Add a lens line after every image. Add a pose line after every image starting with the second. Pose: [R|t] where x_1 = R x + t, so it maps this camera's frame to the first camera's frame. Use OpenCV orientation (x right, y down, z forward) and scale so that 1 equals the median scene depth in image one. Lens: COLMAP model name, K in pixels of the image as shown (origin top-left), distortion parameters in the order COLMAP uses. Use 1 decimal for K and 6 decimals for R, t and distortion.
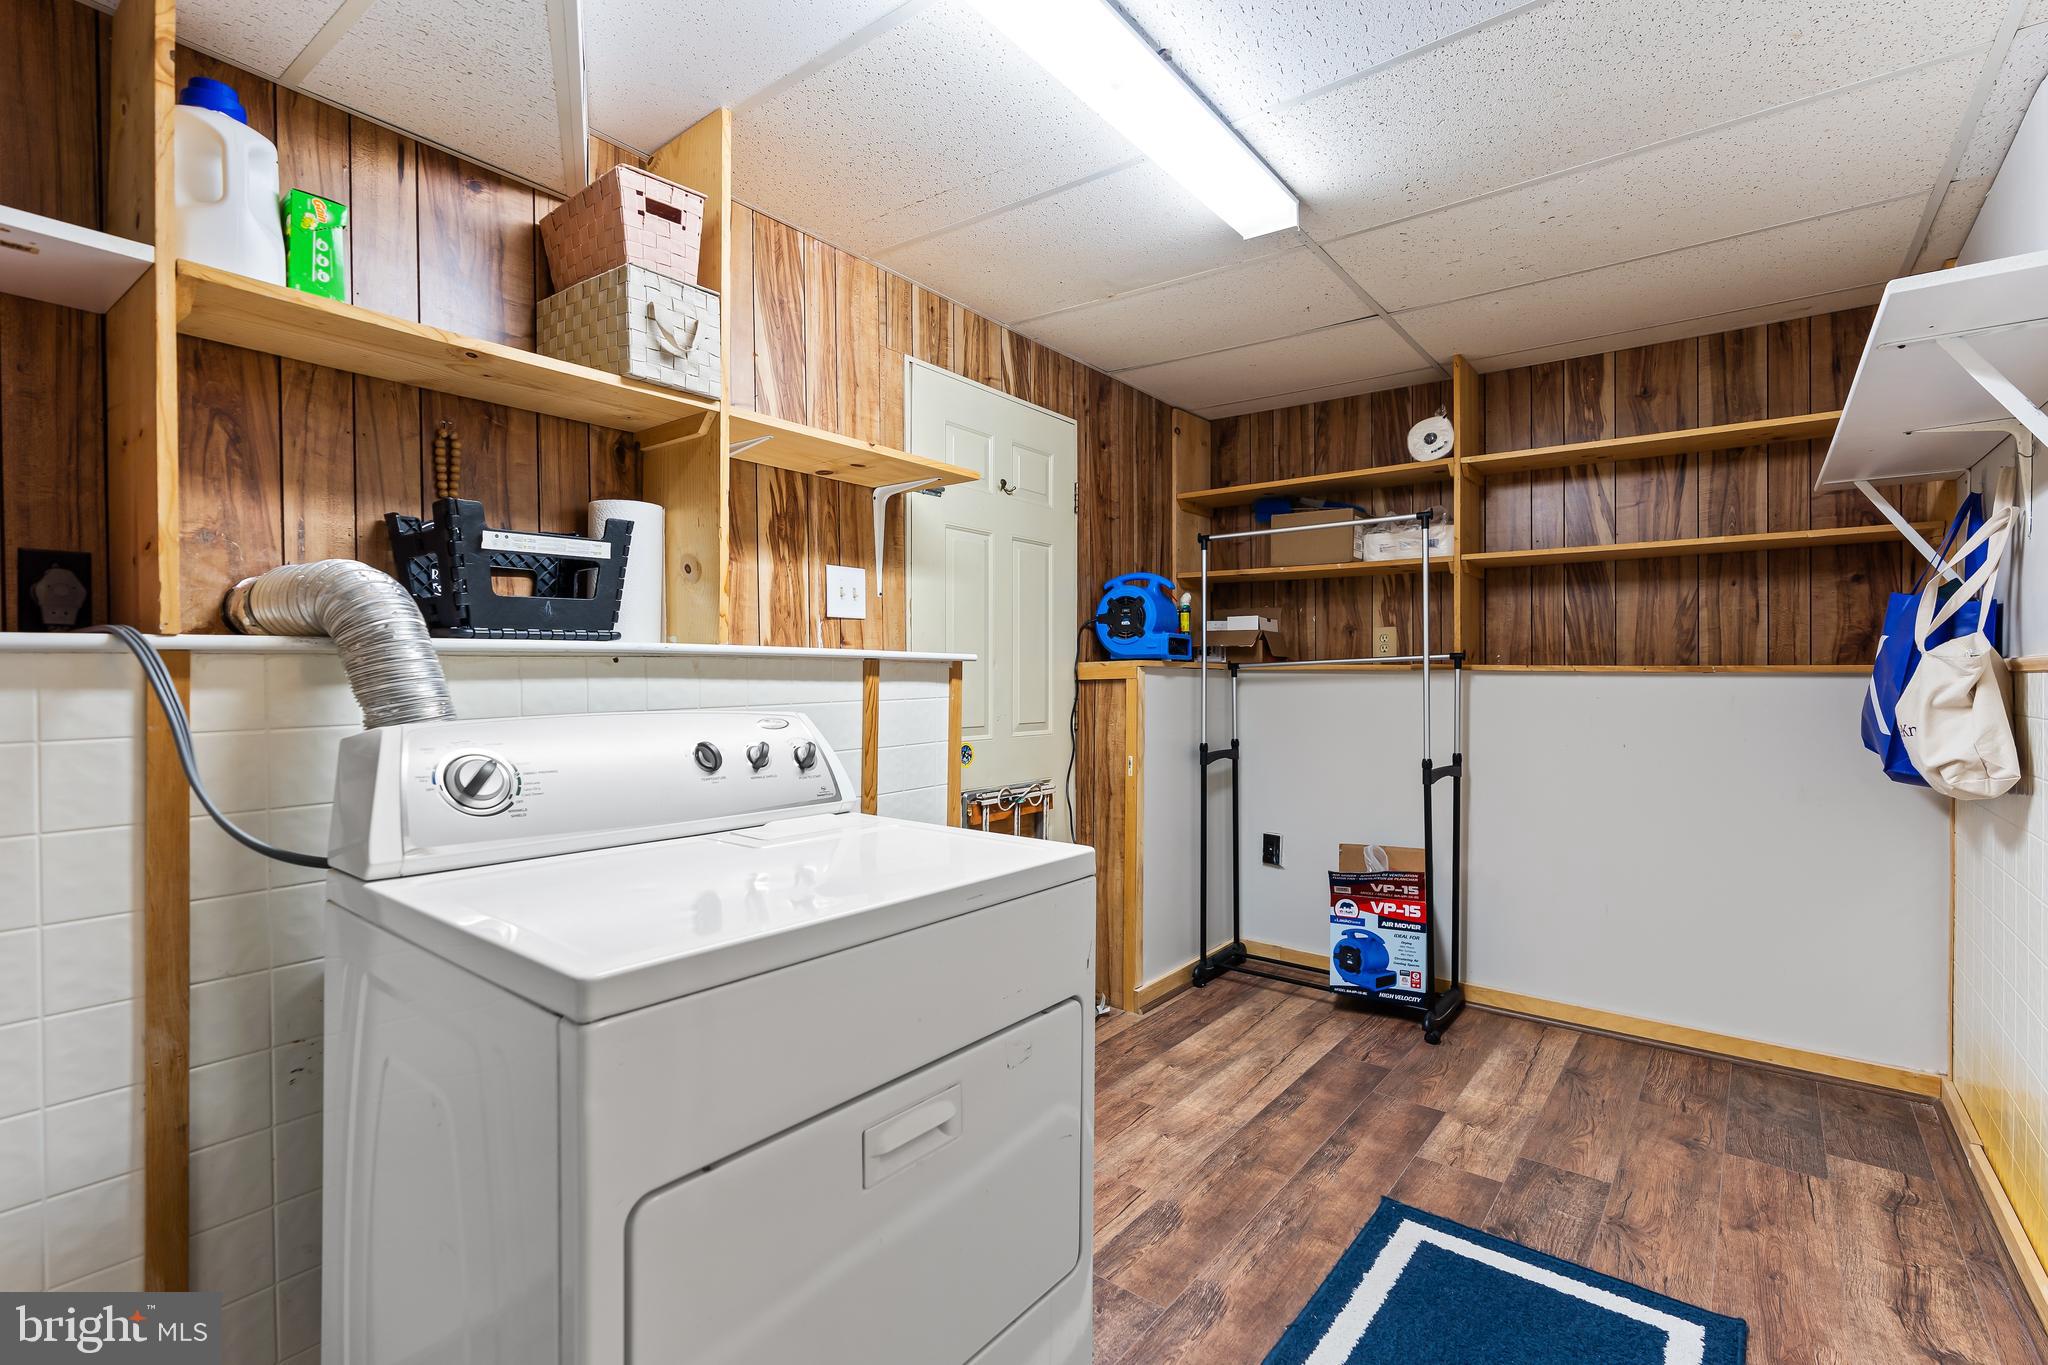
lens RADIAL K [[929.3, 0, 1014.3], [0, 929.3, 677.1], [0, 0, 1]] dist [-0.010400, 0.004750]
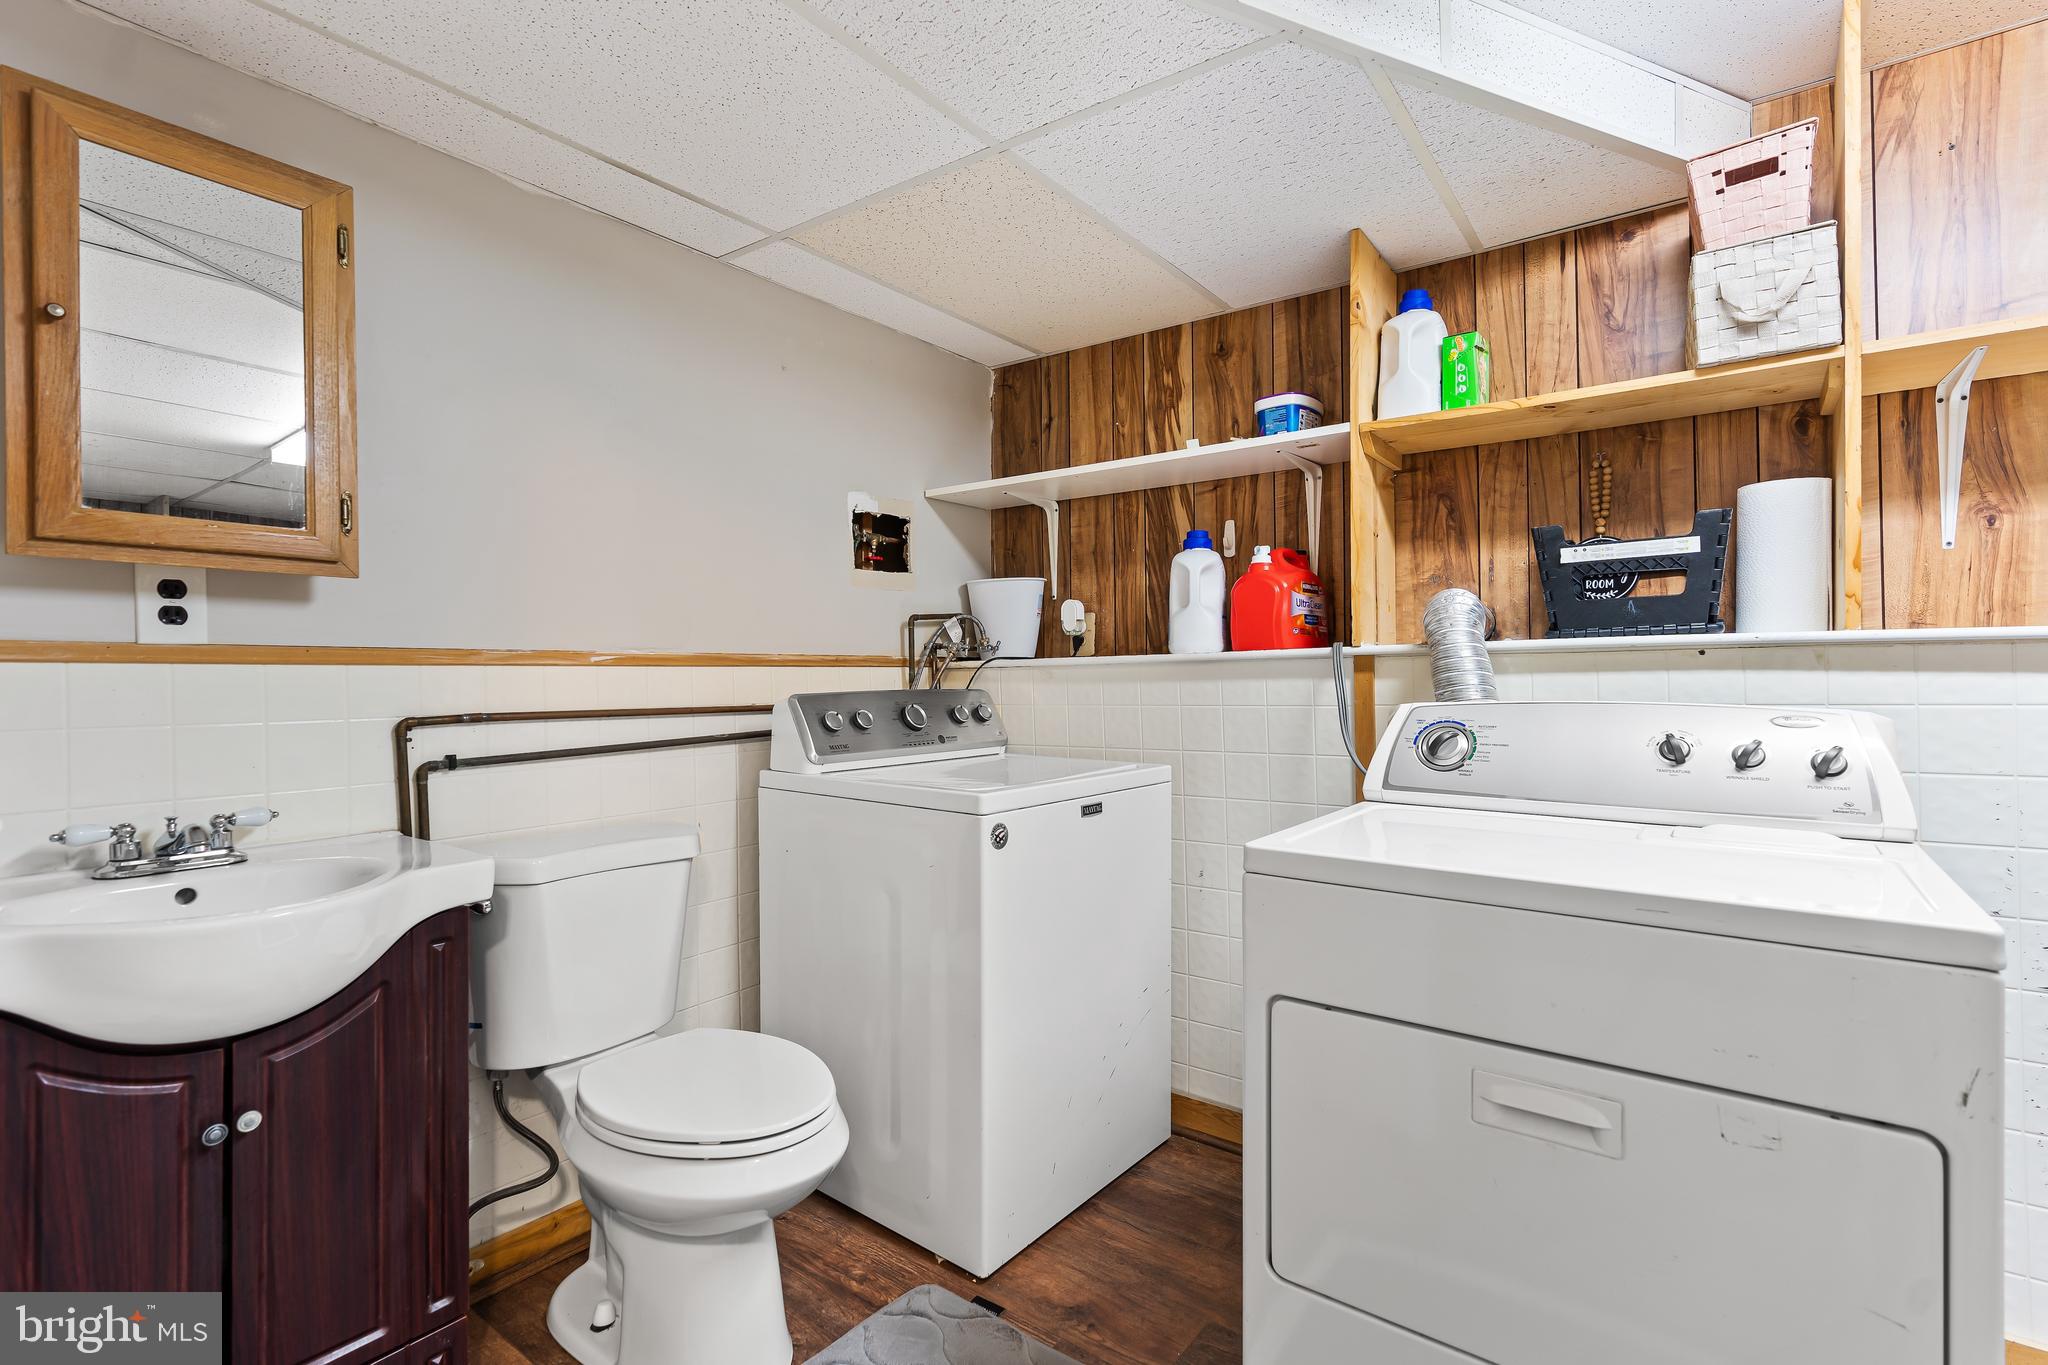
lens RADIAL K [[929.3, 0, 1014.1], [0, 929.3, 678.7], [0, 0, 1]] dist [-0.010400, 0.004750]
pose [[0.007547, 0.002792, -0.999968, 0.577112], [0.002317, 0.999993, 0.002809, 0.005481], [0.999969, -0.002338, 0.007541, 0.256460]]
